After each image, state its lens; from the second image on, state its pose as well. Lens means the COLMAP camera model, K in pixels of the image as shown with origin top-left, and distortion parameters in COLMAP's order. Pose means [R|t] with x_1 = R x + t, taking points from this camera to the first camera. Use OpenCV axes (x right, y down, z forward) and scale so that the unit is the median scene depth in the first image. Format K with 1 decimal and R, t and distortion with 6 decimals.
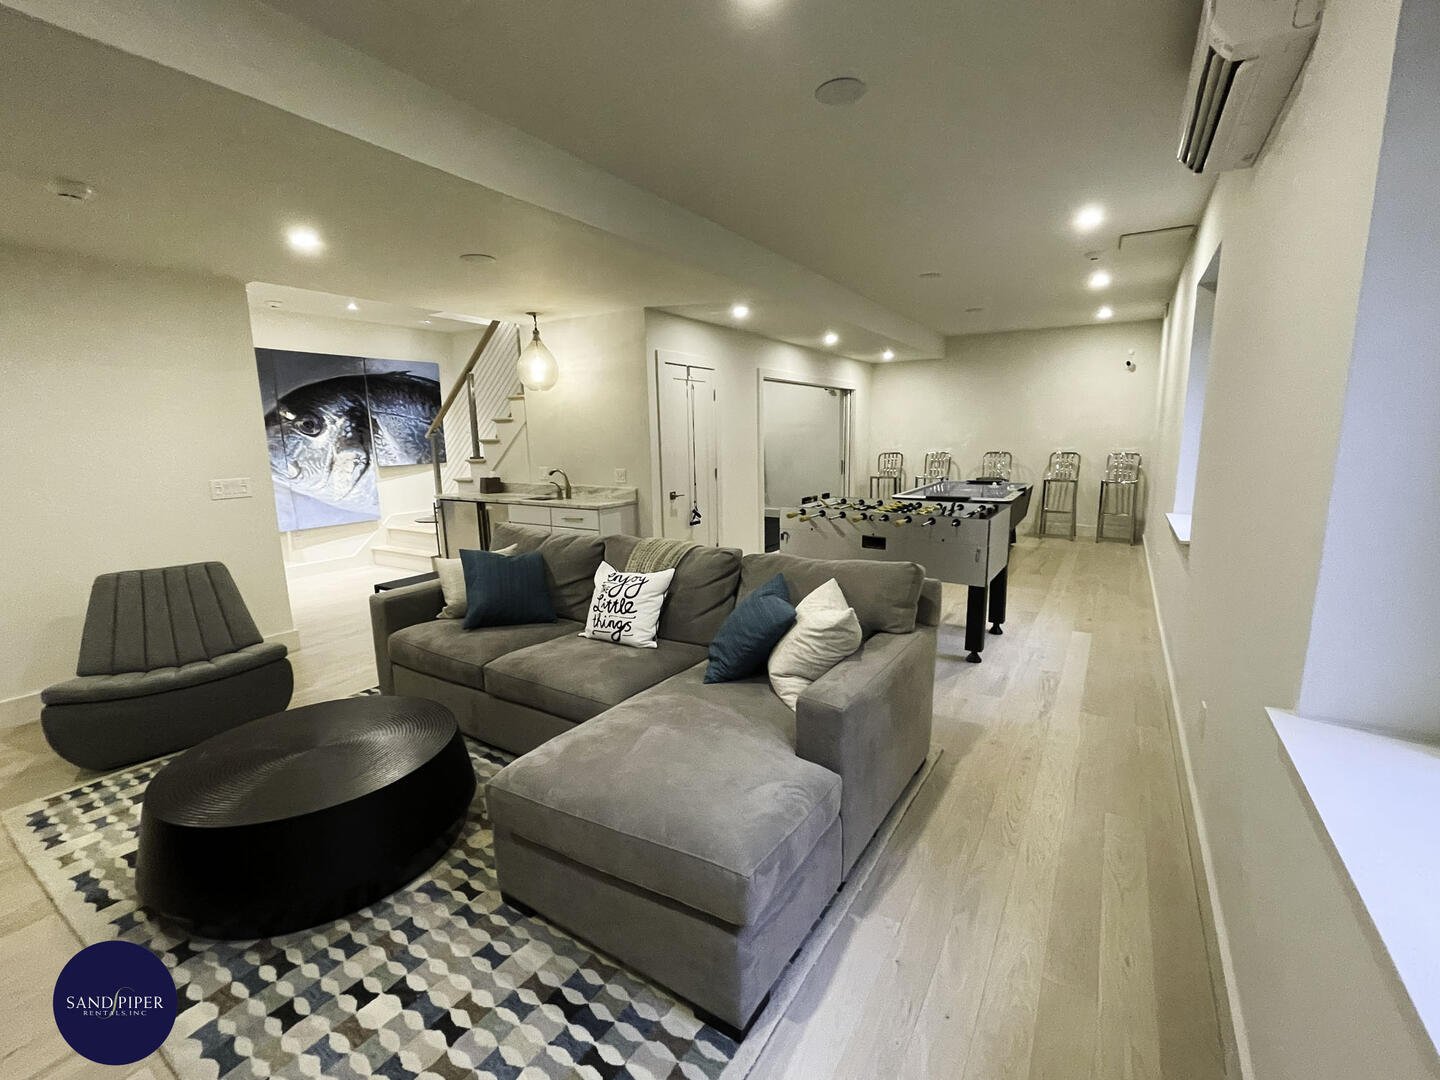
lens RADIAL K [[625.3, 0, 720.0], [0, 625.3, 540.0], [0, 0, 1]] dist [0.000640, -0.000057]
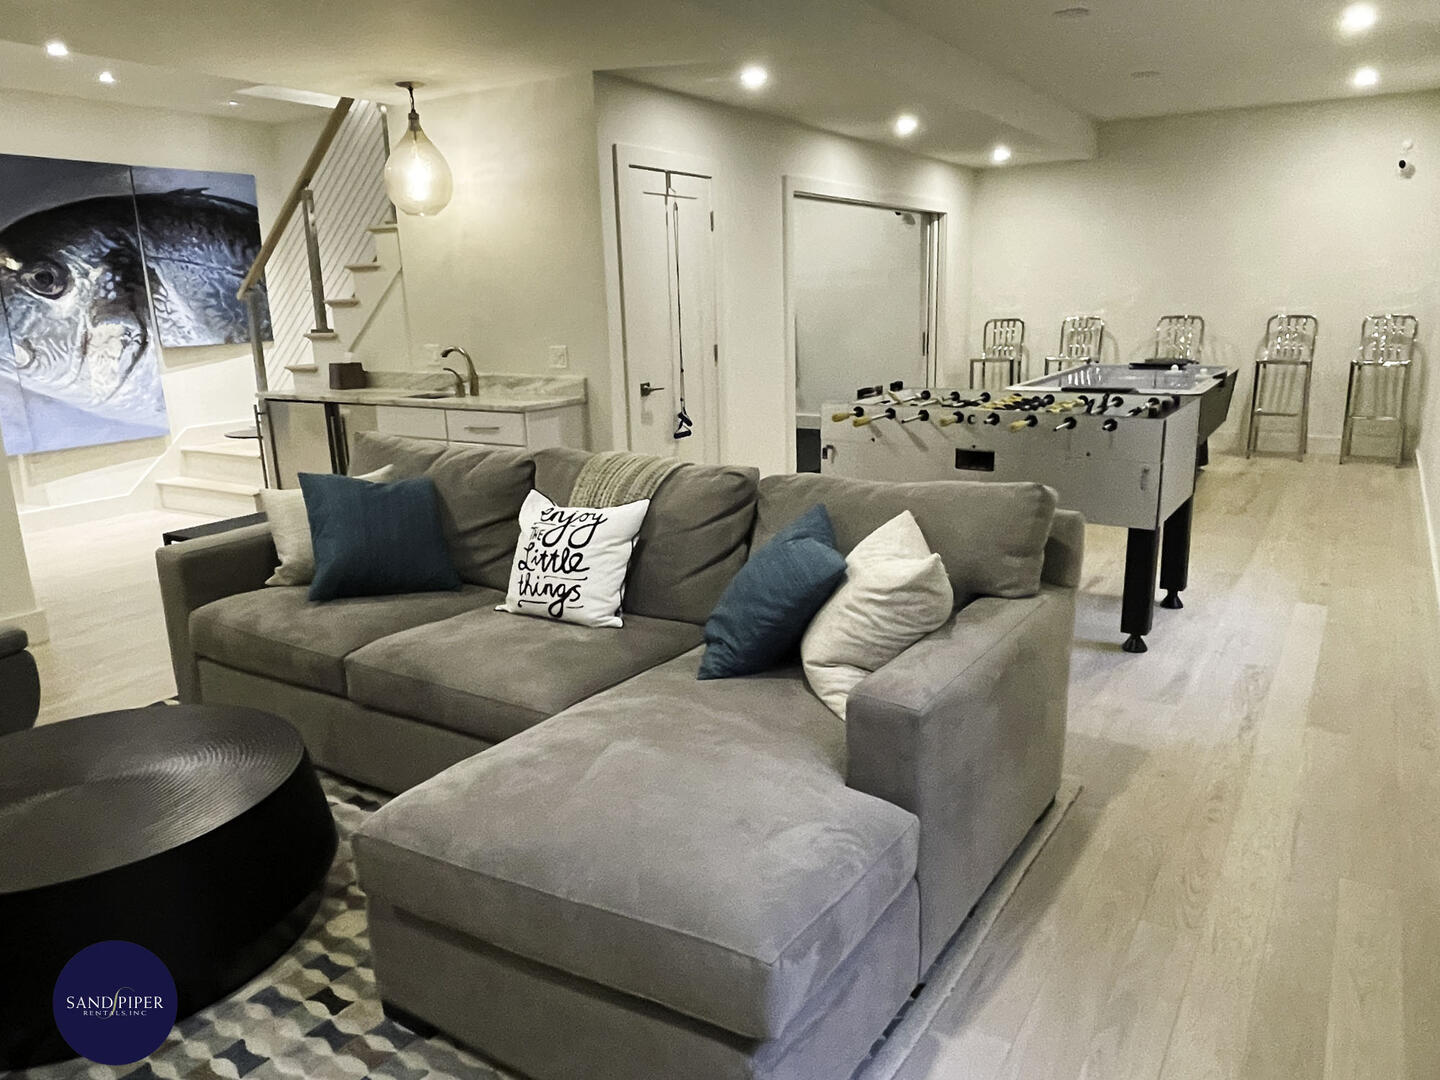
lens RADIAL K [[1018.4, 0, 720.0], [0, 1018.4, 540.0], [0, 0, 1]] dist [0.002376, -0.004456]
pose [[0.999958, -0.007909, -0.004541, 0.001025], [0.008190, 0.997816, 0.065544, 0.016529], [0.004012, -0.065578, 0.997839, -0.000349]]
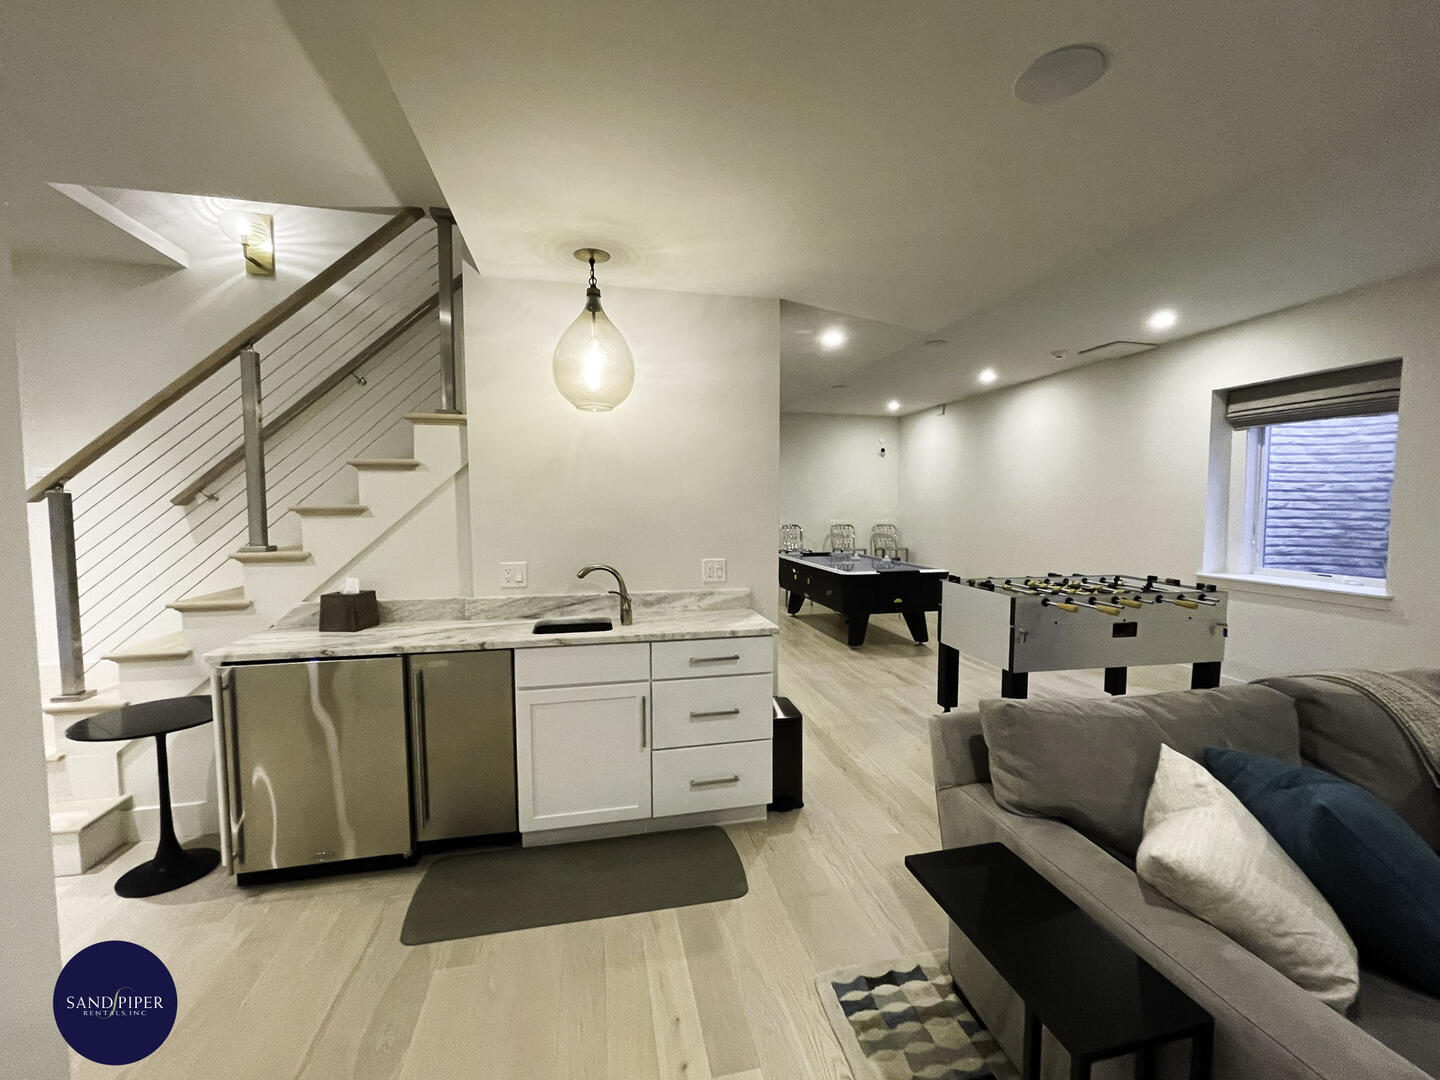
lens RADIAL K [[609.3, 0, 720.0], [0, 609.3, 540.0], [0, 0, 1]] dist [0.000384, -0.000010]
pose [[0.714266, -0.023846, 0.699468, -0.782435], [0.108976, 0.991019, -0.077497, -0.122828], [-0.691338, 0.131579, 0.710450, 0.847734]]
